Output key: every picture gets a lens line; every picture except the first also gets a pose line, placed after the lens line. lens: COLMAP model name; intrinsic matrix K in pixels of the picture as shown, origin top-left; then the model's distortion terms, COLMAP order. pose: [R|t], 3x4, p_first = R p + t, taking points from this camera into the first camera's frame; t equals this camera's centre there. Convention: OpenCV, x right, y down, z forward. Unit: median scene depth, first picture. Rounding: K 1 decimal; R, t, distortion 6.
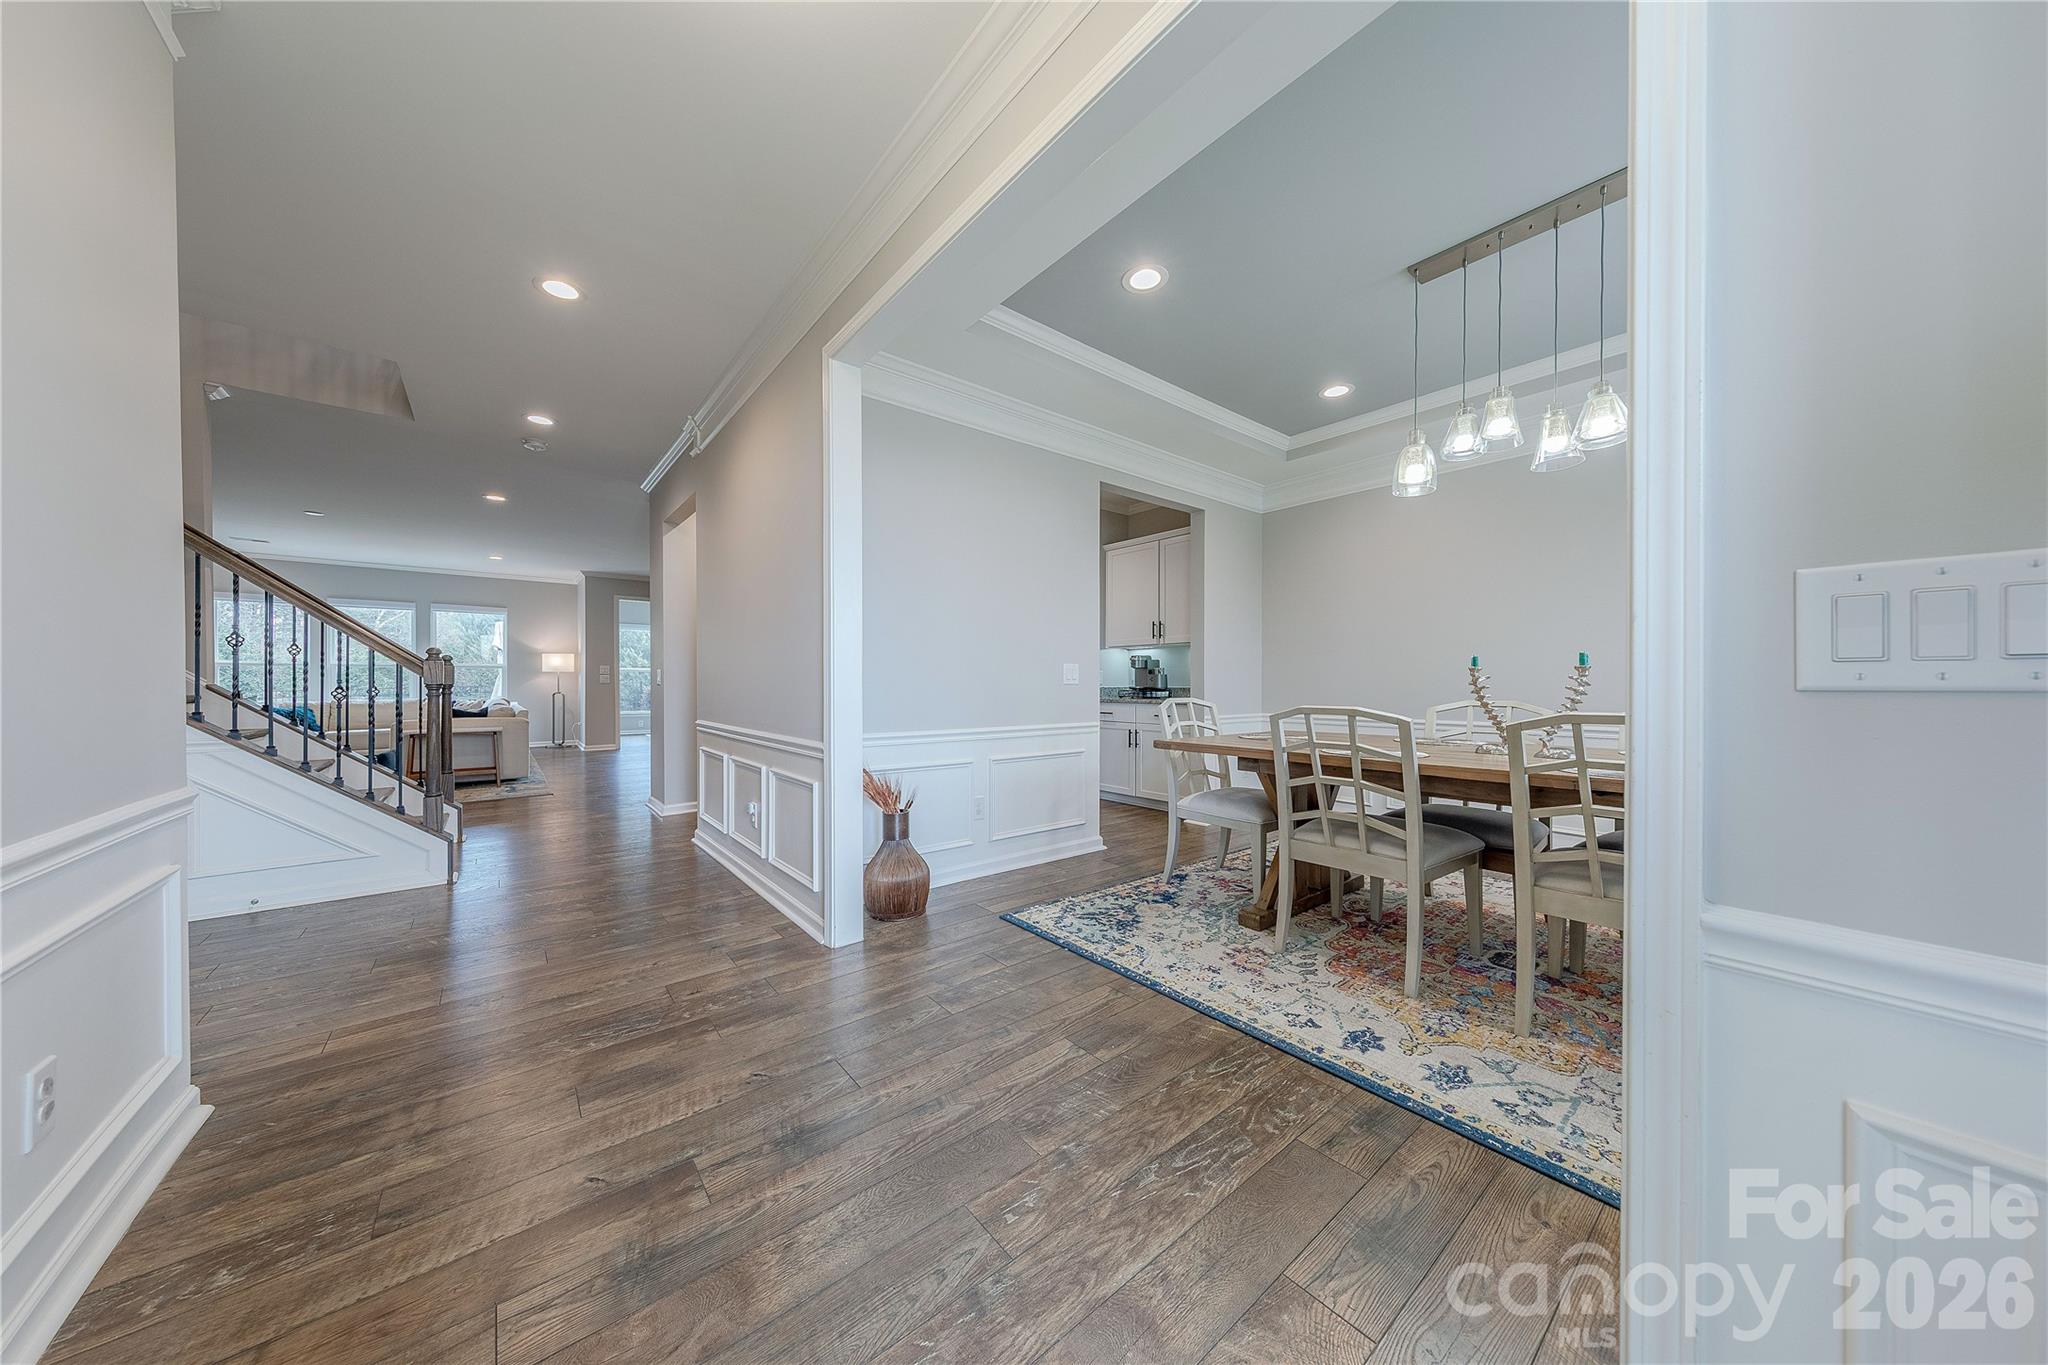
lens RADIAL K [[650.2, 0, 1021.2], [0, 650.2, 680.8], [0, 0, 1]] dist [0.007937, -0.000498]
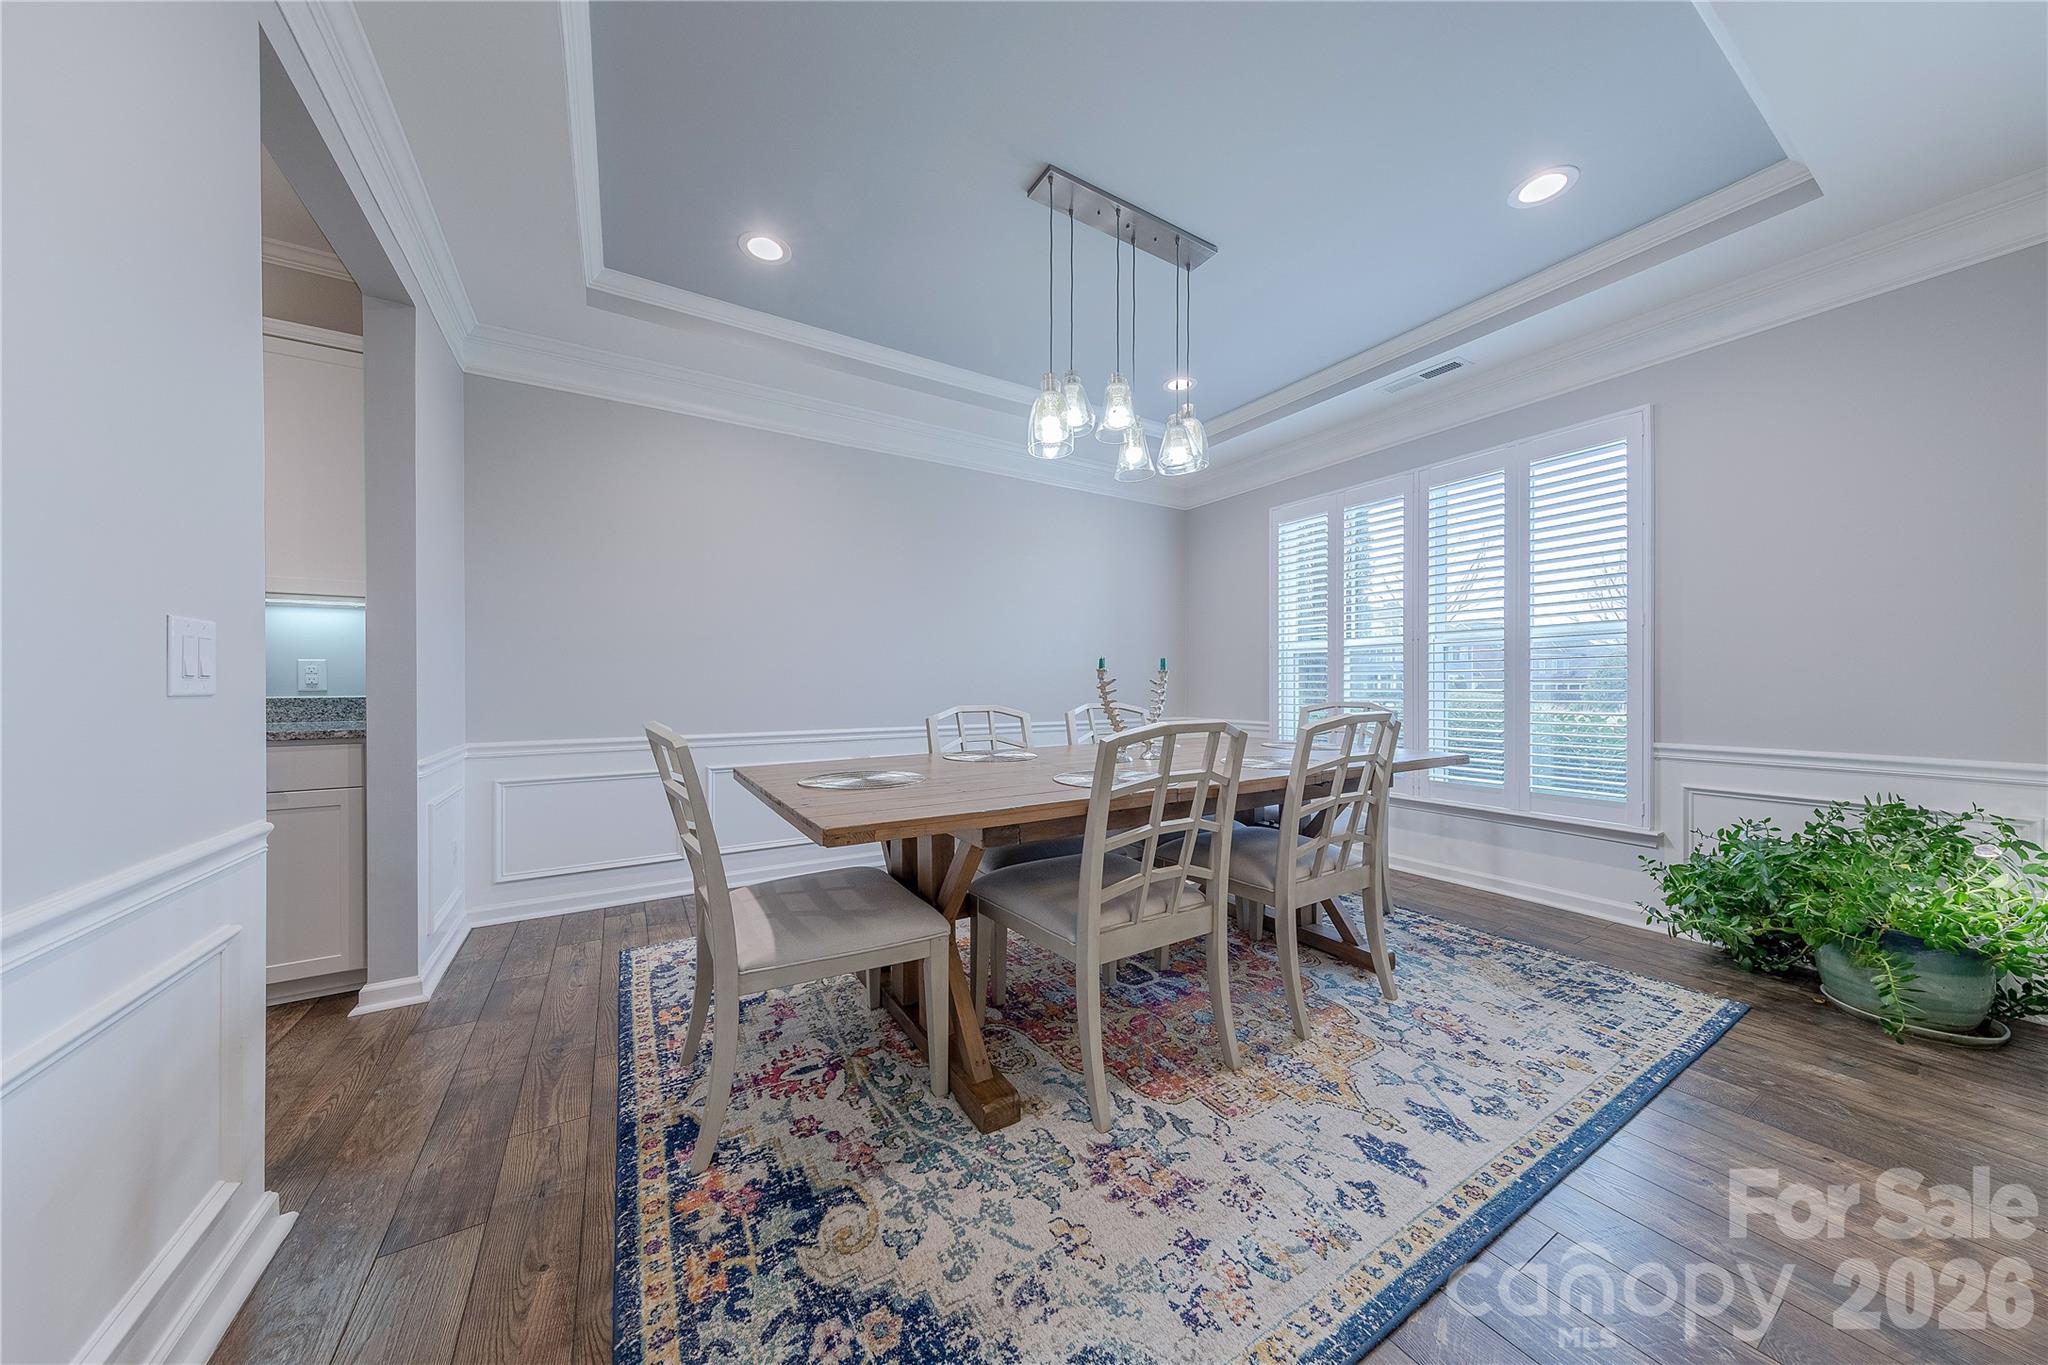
lens RADIAL K [[650.2, 0, 1017.8], [0, 650.2, 690.2], [0, 0, 1]] dist [0.007937, -0.000498]
pose [[0.137142, -0.006139, 0.990532, -0.204727], [-0.000079, 0.999981, 0.006209, 0.002018], [-0.990551, -0.000930, 0.137139, 0.936555]]
